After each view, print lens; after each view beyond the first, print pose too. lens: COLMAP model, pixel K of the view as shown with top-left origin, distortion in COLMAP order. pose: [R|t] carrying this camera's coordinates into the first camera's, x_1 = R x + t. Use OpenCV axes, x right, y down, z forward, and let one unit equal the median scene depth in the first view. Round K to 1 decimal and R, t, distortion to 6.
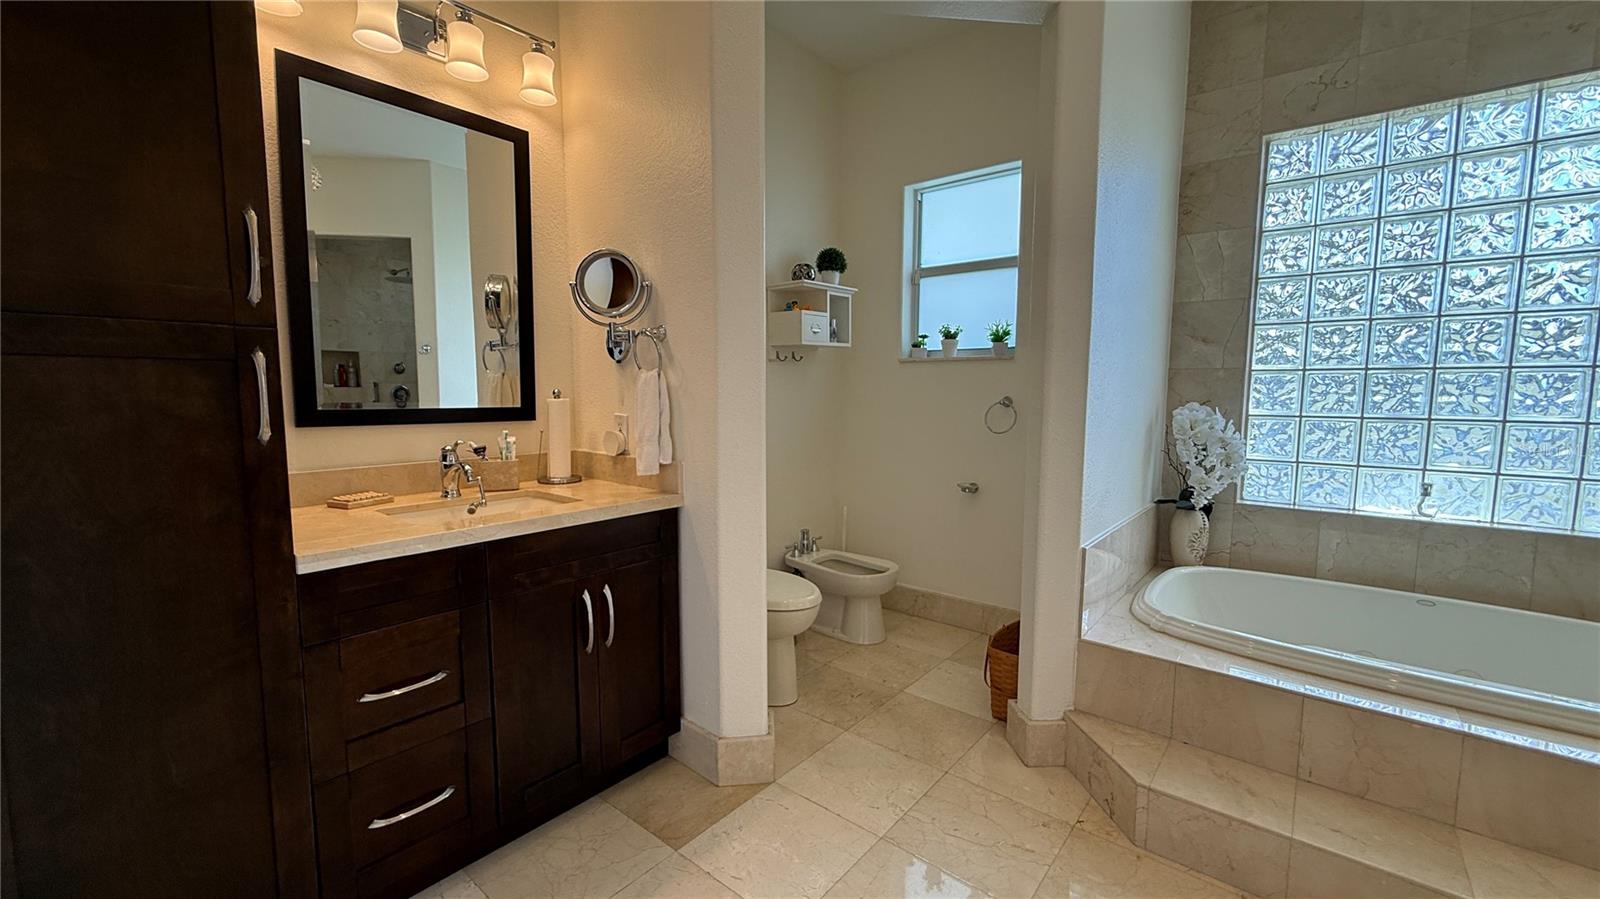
lens RADIAL K [[644.1, 0, 797.9], [0, 644.1, 446.5], [0, 0, 1]] dist [0.000805, 0.000393]
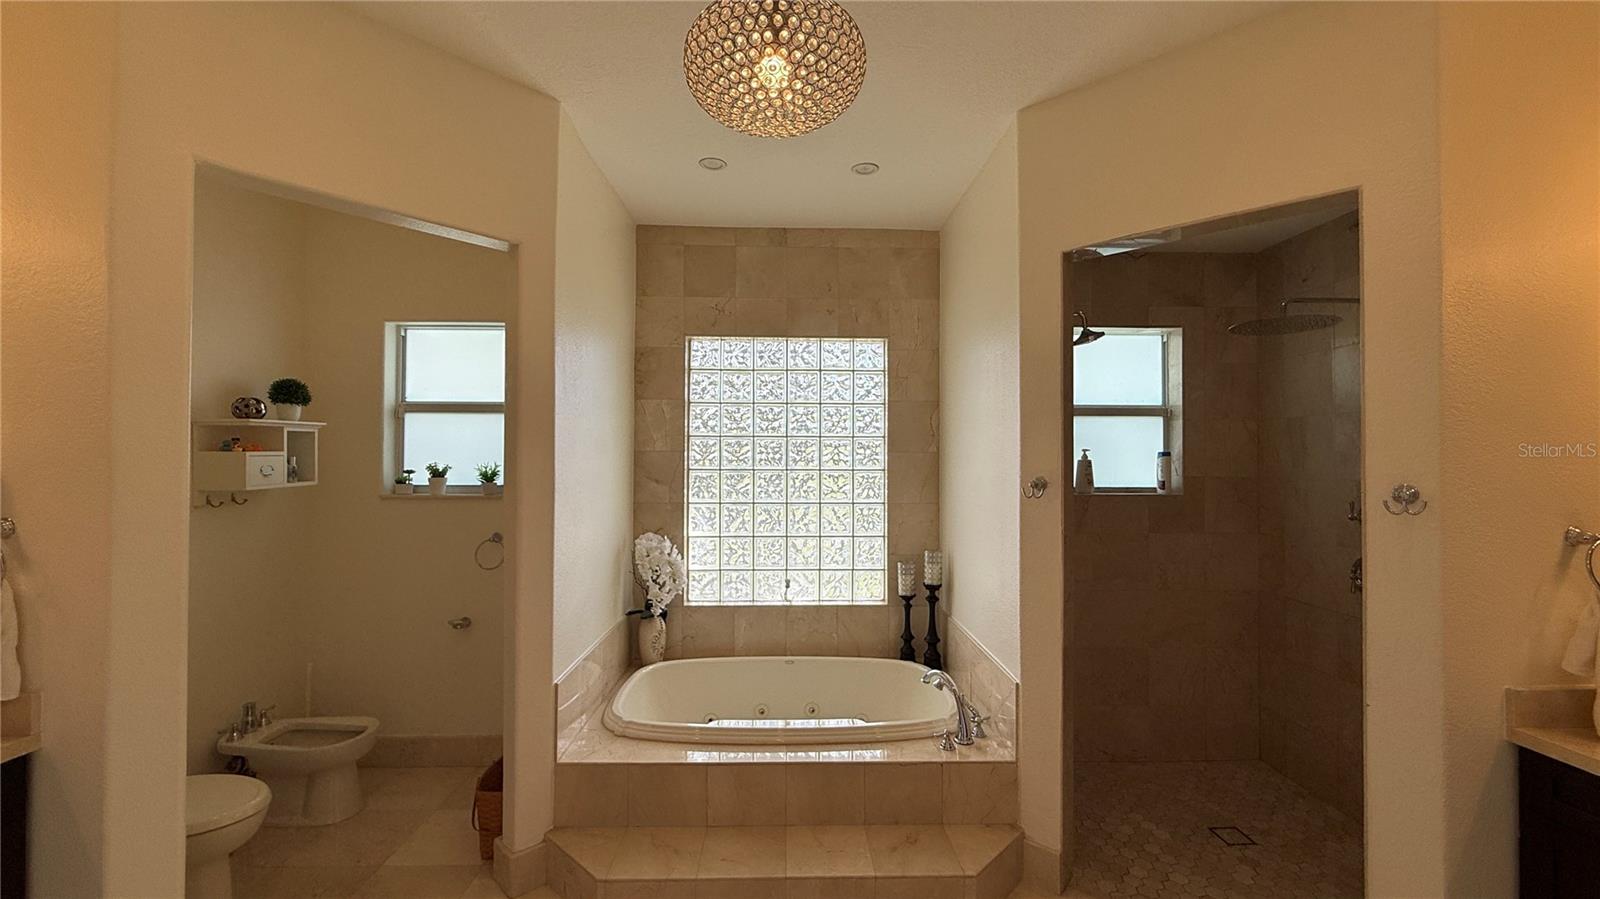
lens RADIAL K [[644.1, 0, 797.9], [0, 644.1, 446.5], [0, 0, 1]] dist [0.000805, 0.000393]
pose [[0.759572, 0.006927, 0.650386, 0.006130], [0.061862, 0.994641, -0.082841, -0.105621], [-0.647474, 0.103157, 0.755073, -0.158811]]
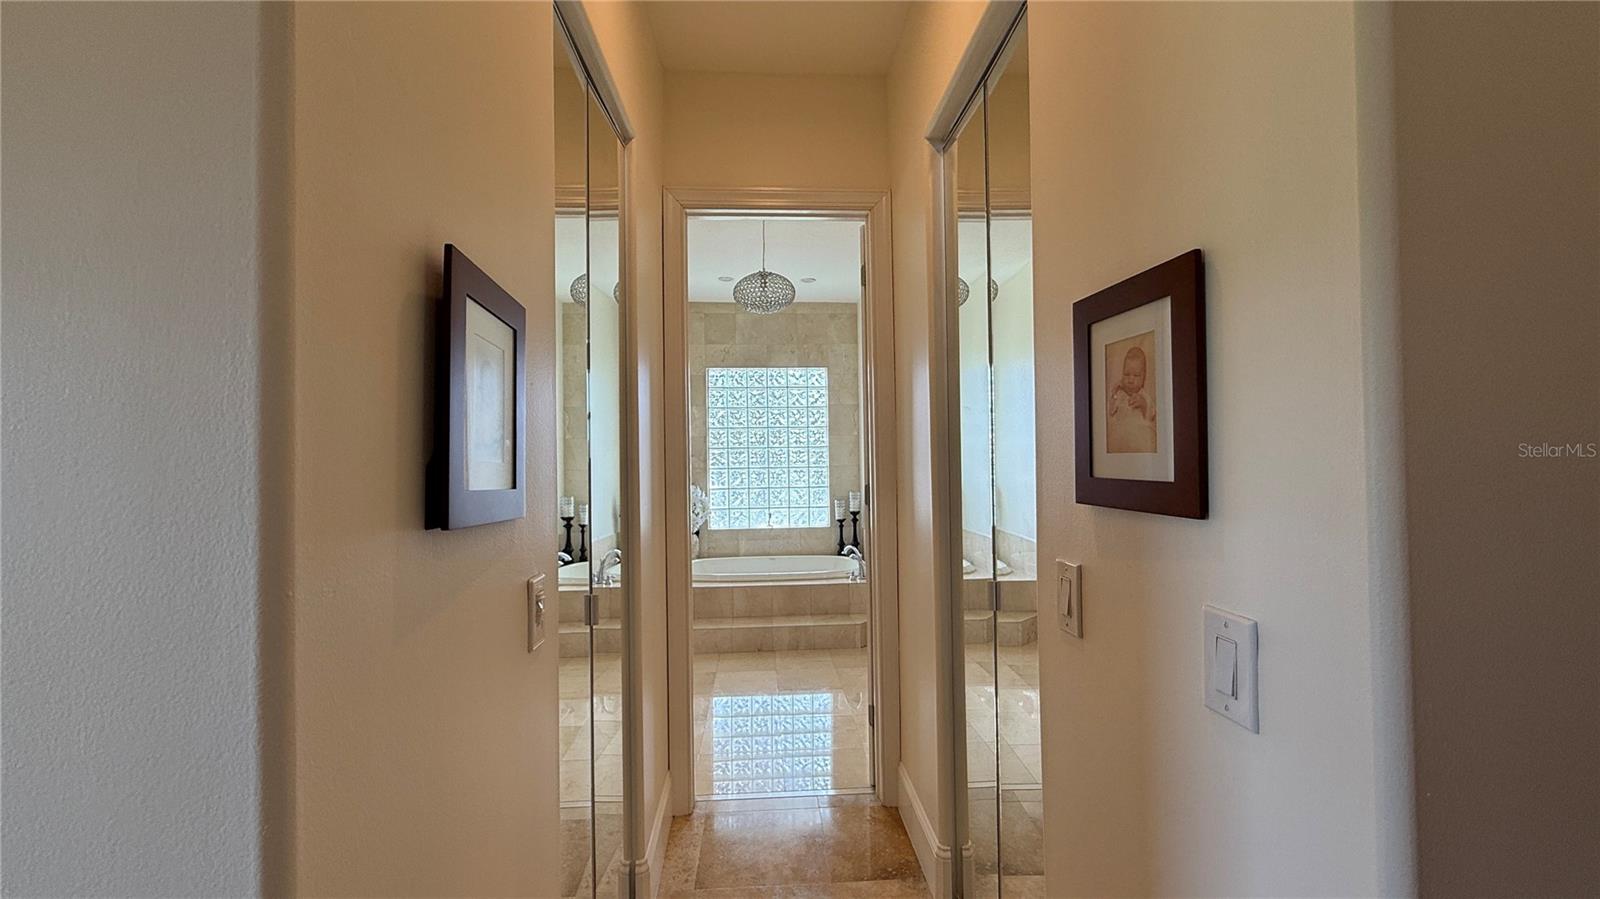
lens RADIAL K [[644.1, 0, 797.9], [0, 644.1, 446.5], [0, 0, 1]] dist [0.000805, 0.000393]
pose [[0.734657, -0.001220, 0.678438, -0.549386], [0.083197, 0.992613, -0.088305, 0.026049], [-0.673318, 0.121318, 0.729332, -0.791364]]
